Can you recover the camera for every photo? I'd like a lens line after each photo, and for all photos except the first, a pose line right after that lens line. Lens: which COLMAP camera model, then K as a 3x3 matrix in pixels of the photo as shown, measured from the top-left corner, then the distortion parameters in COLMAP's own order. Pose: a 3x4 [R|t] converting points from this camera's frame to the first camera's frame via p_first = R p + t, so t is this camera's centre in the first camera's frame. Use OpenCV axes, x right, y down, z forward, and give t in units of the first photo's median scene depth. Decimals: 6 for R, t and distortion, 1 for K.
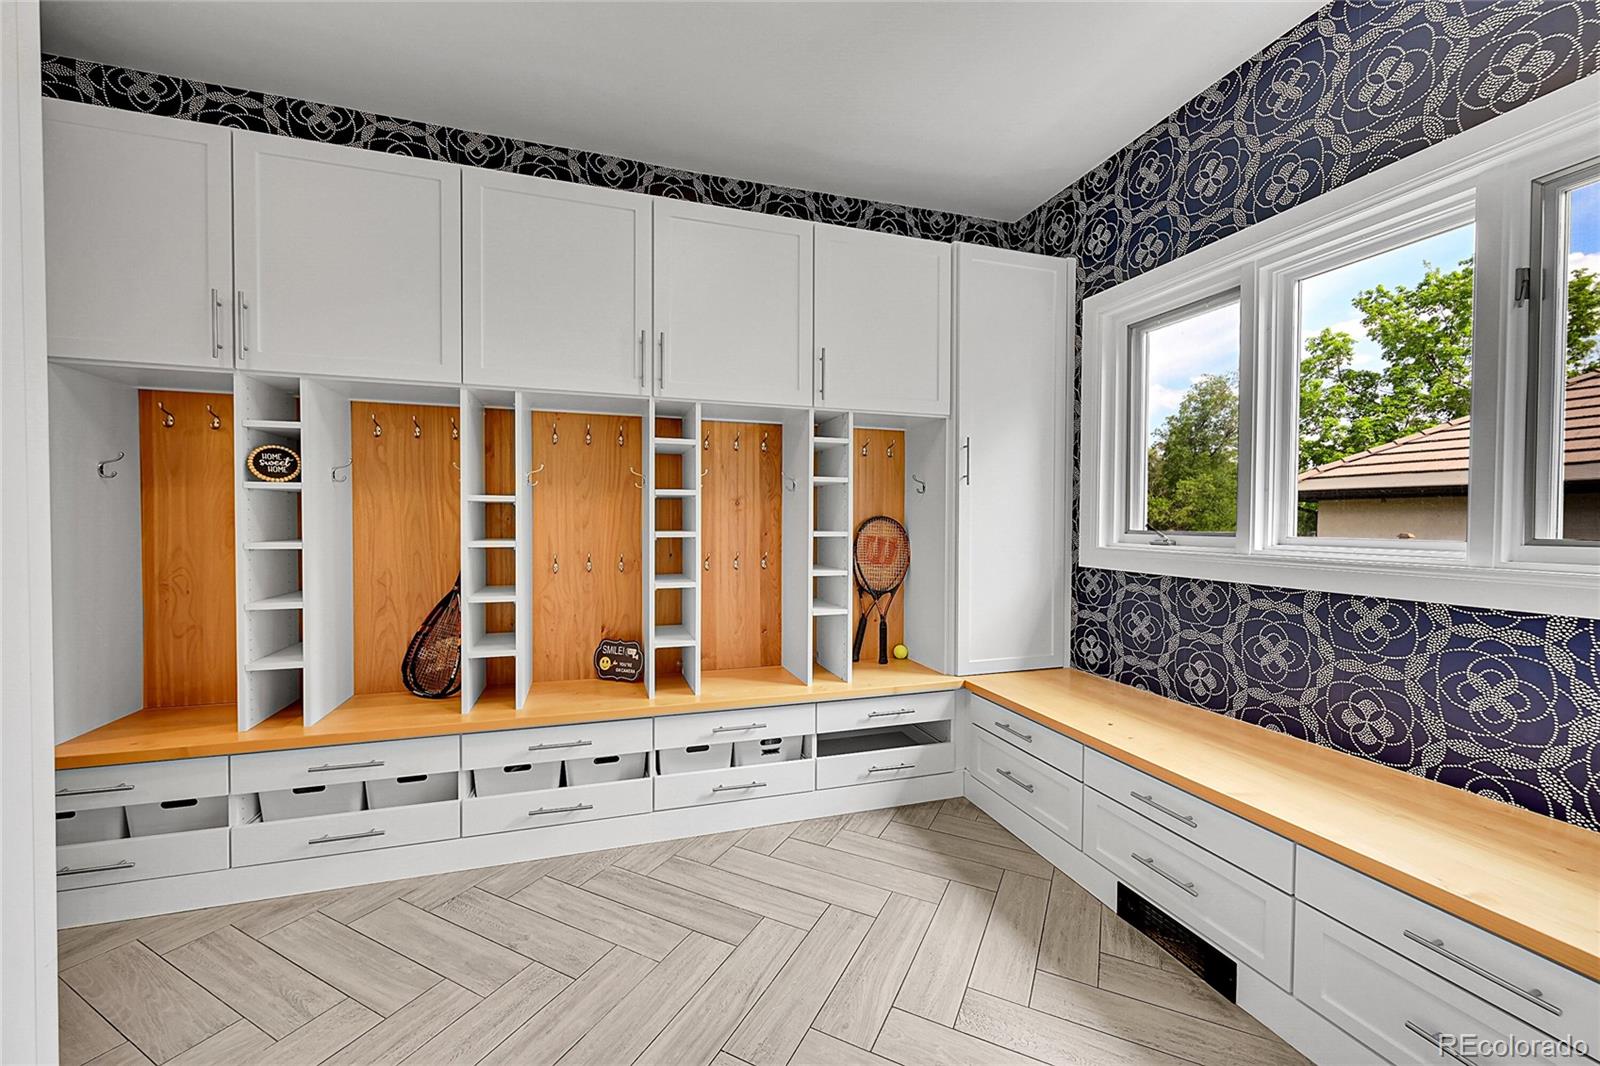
lens RADIAL K [[631.0, 0, 795.5], [0, 631.0, 530.7], [0, 0, 1]] dist [-0.000628, -0.000016]
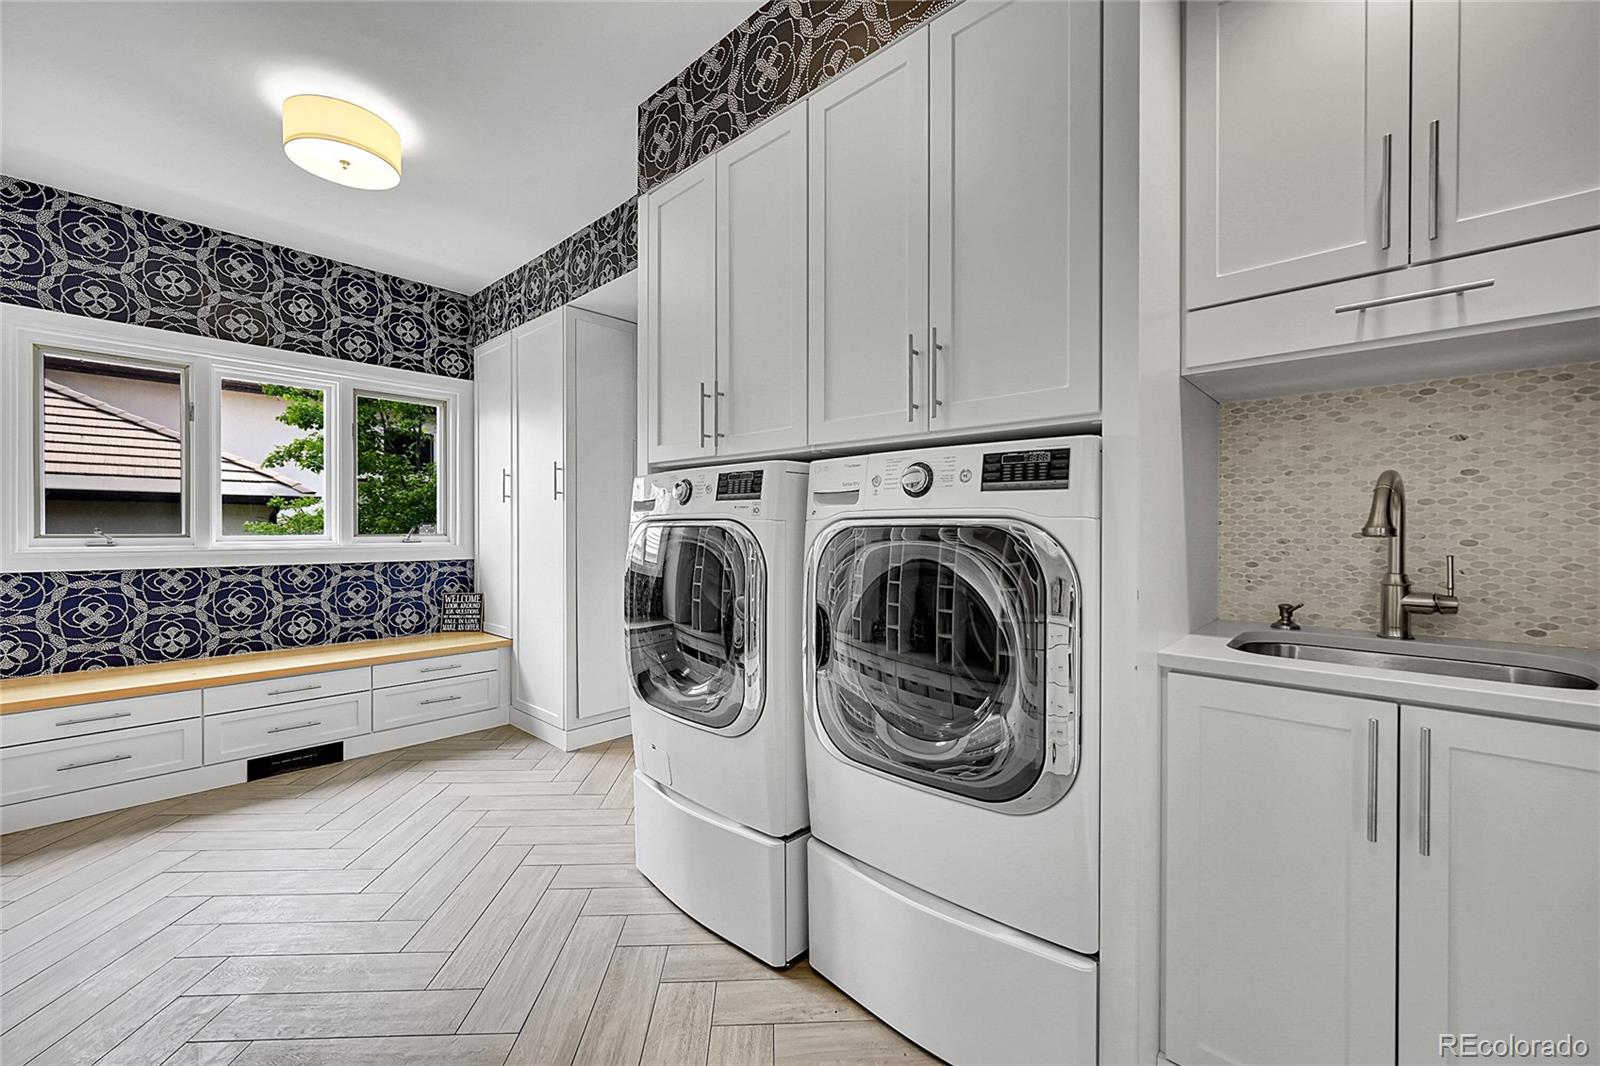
lens RADIAL K [[631.0, 0, 799.7], [0, 631.0, 530.9], [0, 0, 1]] dist [-0.000628, -0.000016]
pose [[-0.495507, -0.009033, 0.868557, -1.502673], [0.009804, 0.999824, 0.015991, -0.017458], [-0.868549, 0.016439, -0.495331, 0.583231]]
